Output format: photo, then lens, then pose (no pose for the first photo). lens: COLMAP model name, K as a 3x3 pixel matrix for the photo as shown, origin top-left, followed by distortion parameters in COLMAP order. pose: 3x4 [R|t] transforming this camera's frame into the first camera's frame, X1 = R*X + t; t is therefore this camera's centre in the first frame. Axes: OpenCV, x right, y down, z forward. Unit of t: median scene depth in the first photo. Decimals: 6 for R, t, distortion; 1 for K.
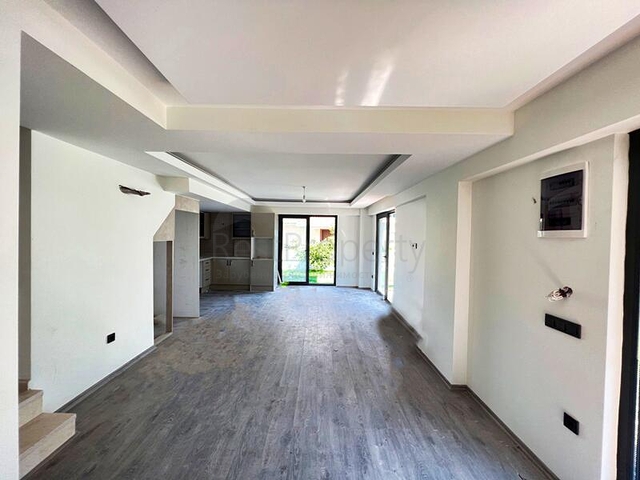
lens RADIAL K [[255.5, 0, 318.2], [0, 255.5, 238.1], [0, 0, 1]] dist [-0.001771, 0.000356]
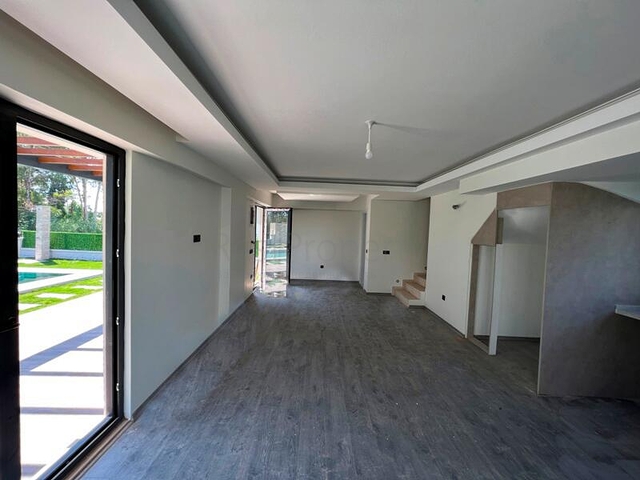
lens RADIAL K [[255.5, 0, 318.5], [0, 255.5, 238.5], [0, 0, 1]] dist [-0.001771, 0.000356]
pose [[-0.998539, -0.053722, -0.005822, 0.019282], [-0.053970, 0.996861, 0.057926, -0.020923], [0.002691, 0.058155, -0.998304, 1.113160]]
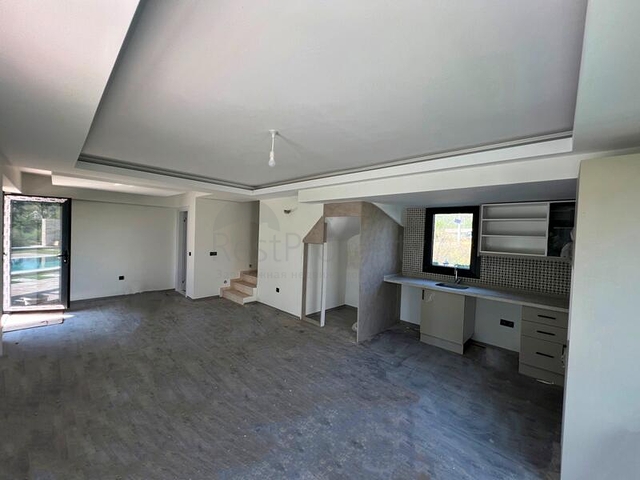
lens RADIAL K [[255.5, 0, 316.9], [0, 255.5, 237.6], [0, 0, 1]] dist [-0.001771, 0.000356]
pose [[-0.693482, -0.030681, -0.719820, 0.163228], [-0.060383, 0.998053, 0.015633, -0.022074], [0.717939, 0.054306, -0.693985, 1.061689]]
